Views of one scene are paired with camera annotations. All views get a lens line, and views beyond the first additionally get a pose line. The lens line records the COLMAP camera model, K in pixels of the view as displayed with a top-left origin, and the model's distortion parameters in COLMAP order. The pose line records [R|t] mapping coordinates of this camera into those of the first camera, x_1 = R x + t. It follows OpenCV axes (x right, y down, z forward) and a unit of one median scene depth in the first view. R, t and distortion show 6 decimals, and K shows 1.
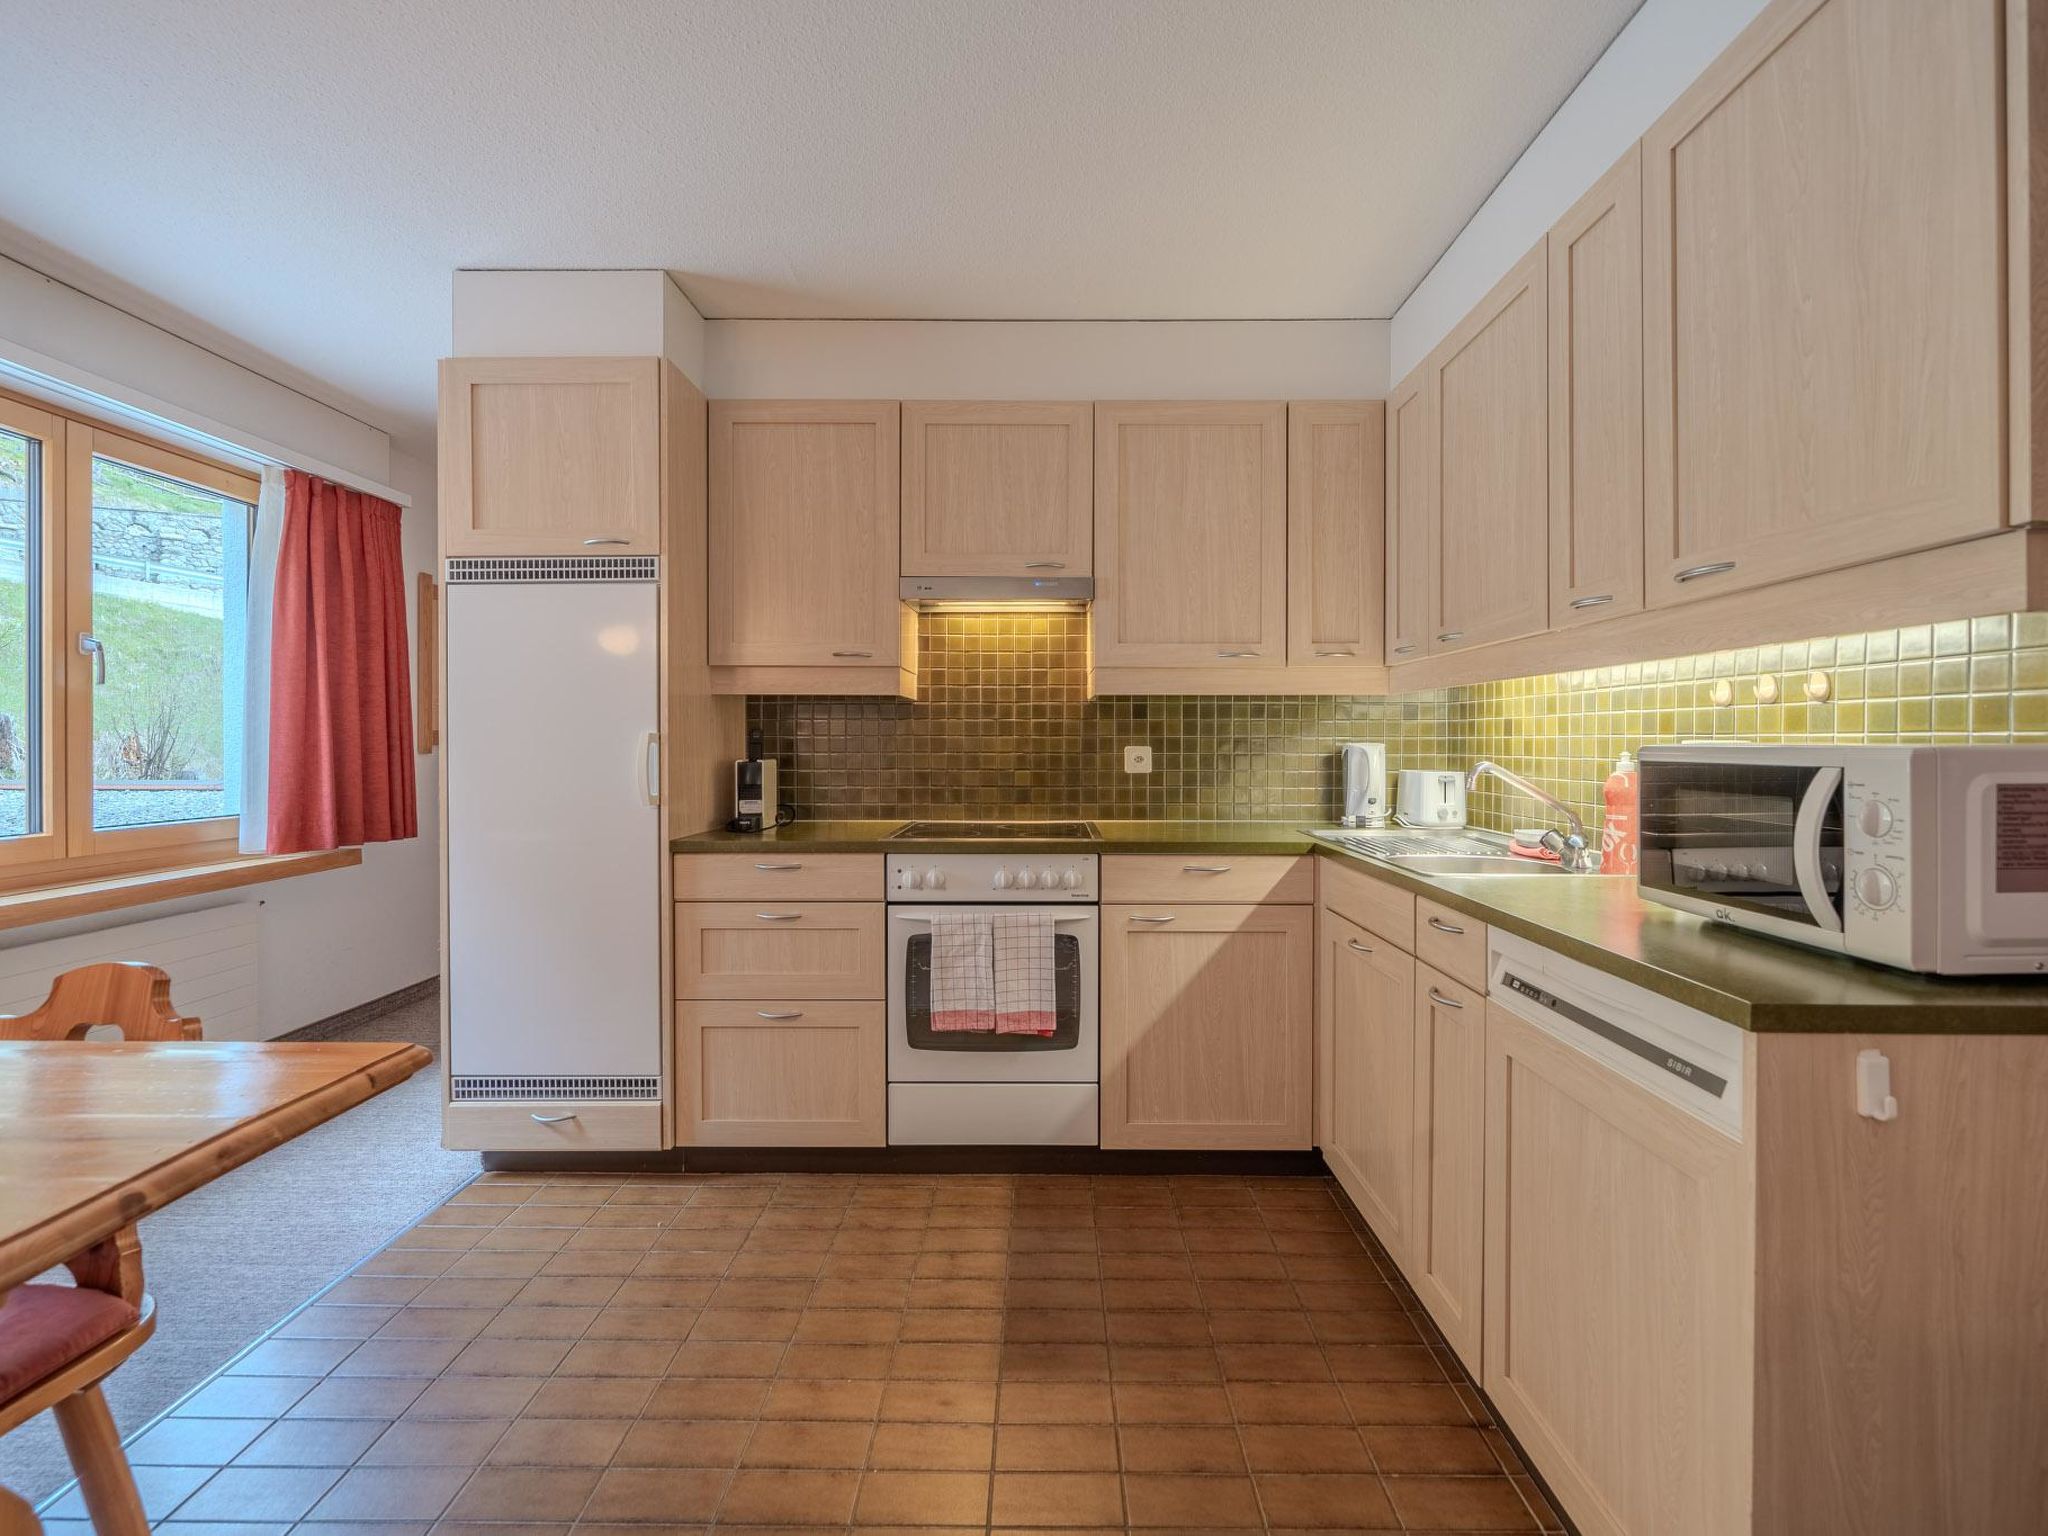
lens RADIAL K [[905.0, 0, 1030.8], [0, 905.0, 749.1], [0, 0, 1]] dist [-0.002389, -0.000368]
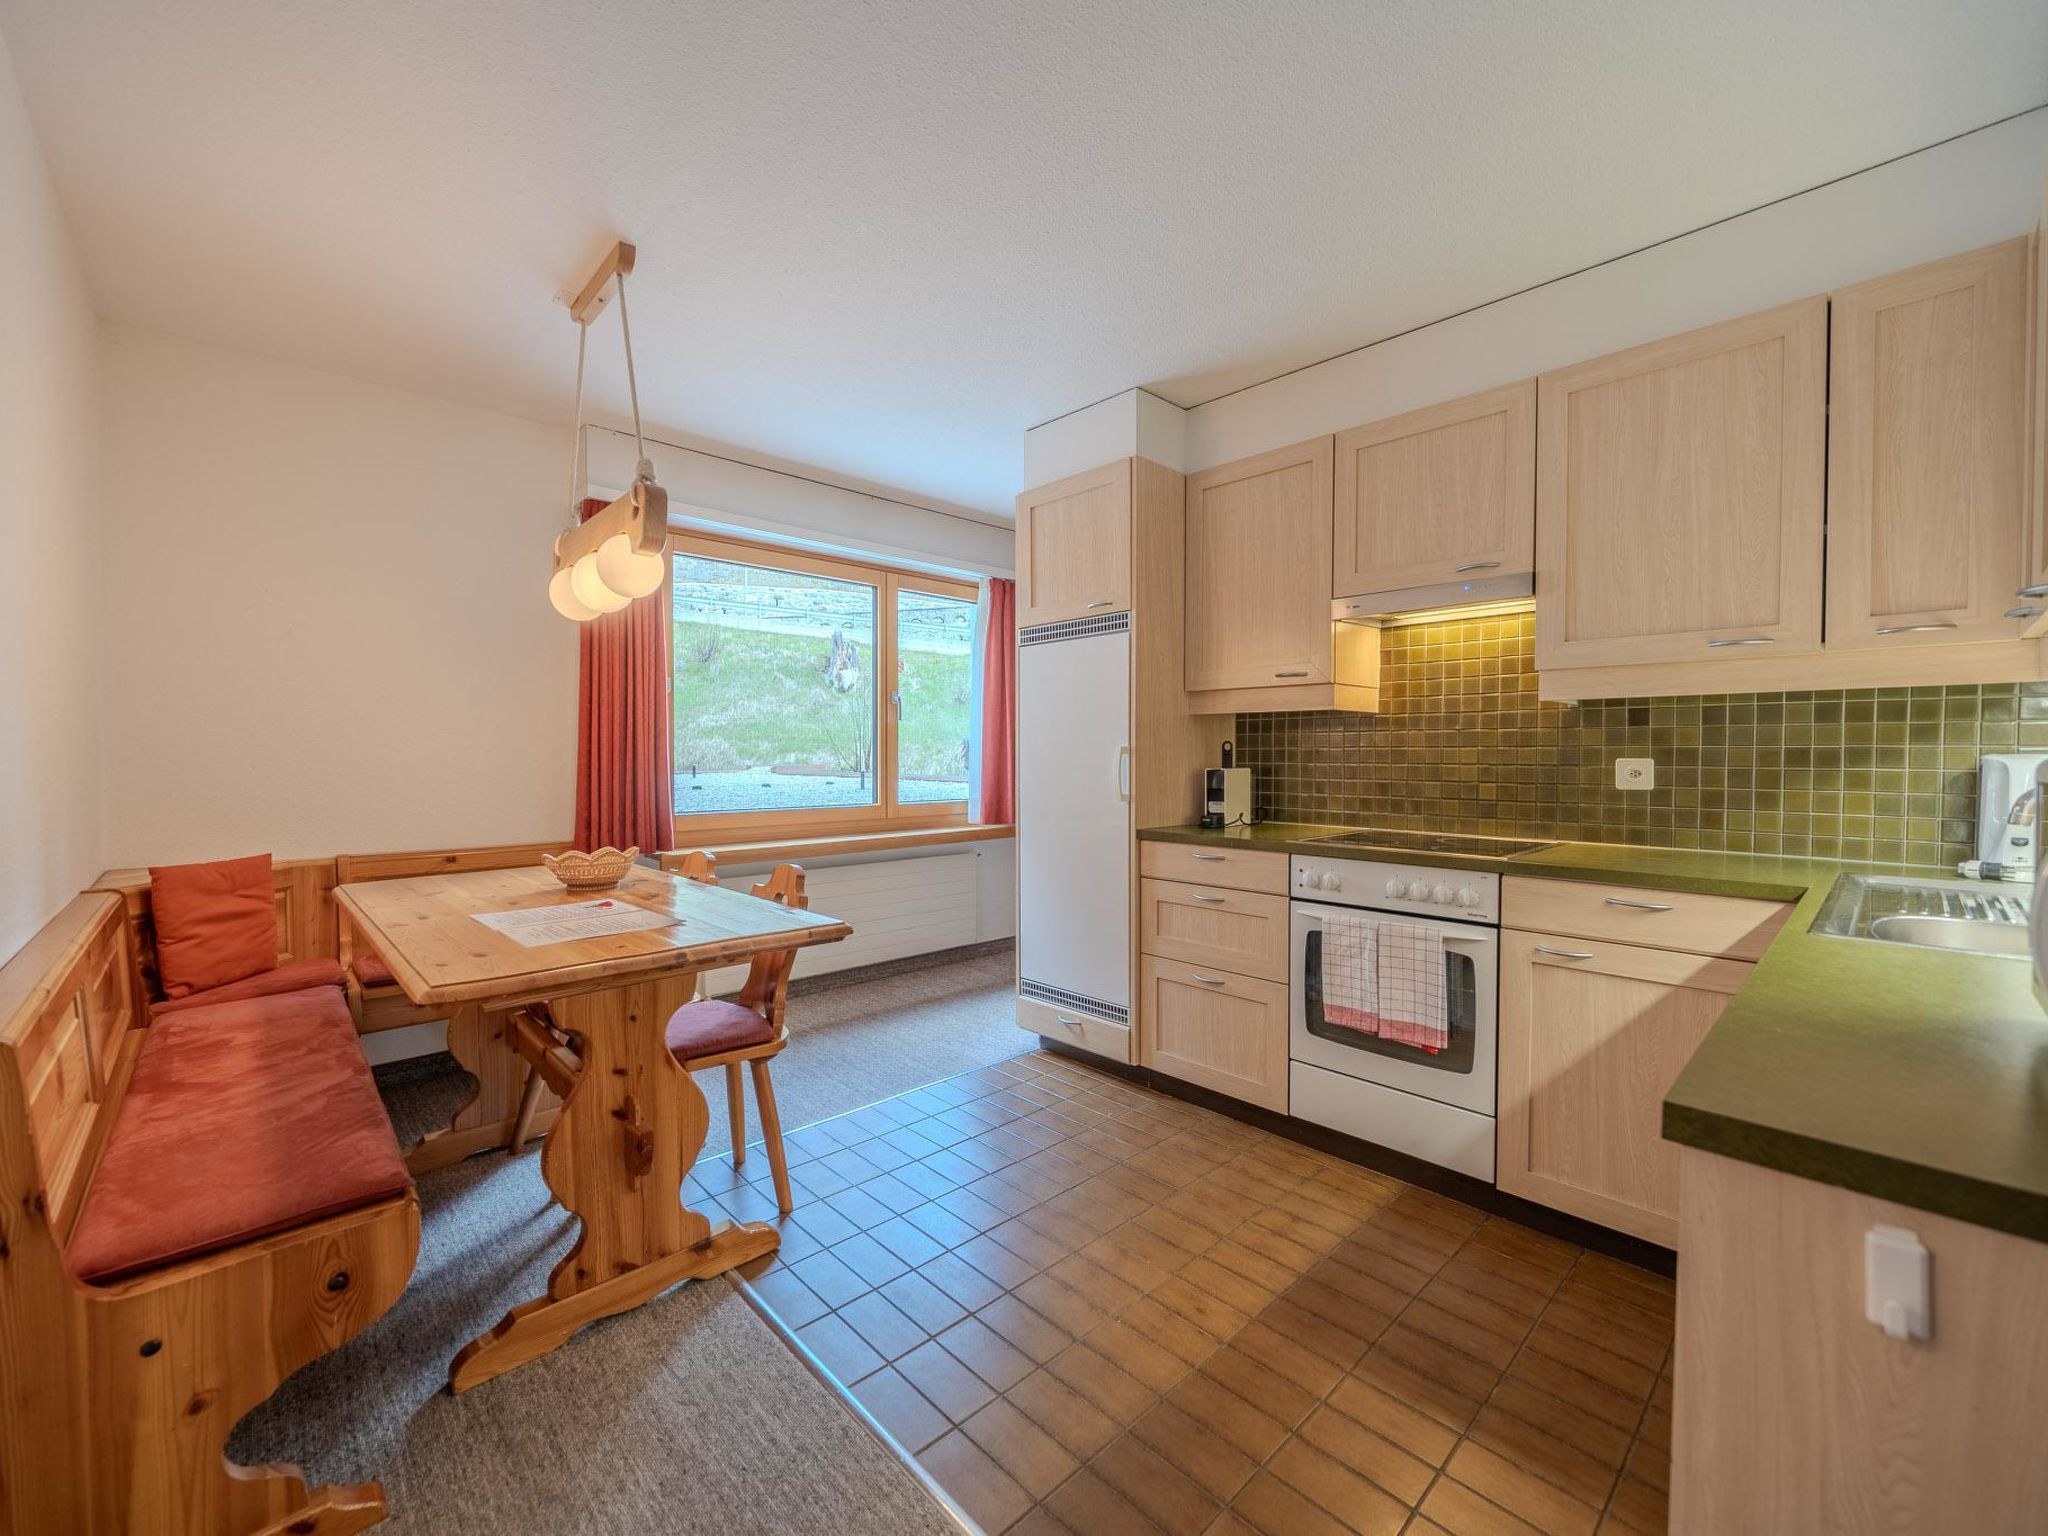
lens RADIAL K [[835.5, 0, 1025.2], [0, 835.5, 773.6], [0, 0, 1]] dist [-0.000269, -0.000044]
pose [[0.695604, 0.017326, -0.718216, 0.335018], [-0.005678, 0.999811, 0.018620, -0.000102], [0.718403, -0.008875, 0.695571, 0.050294]]
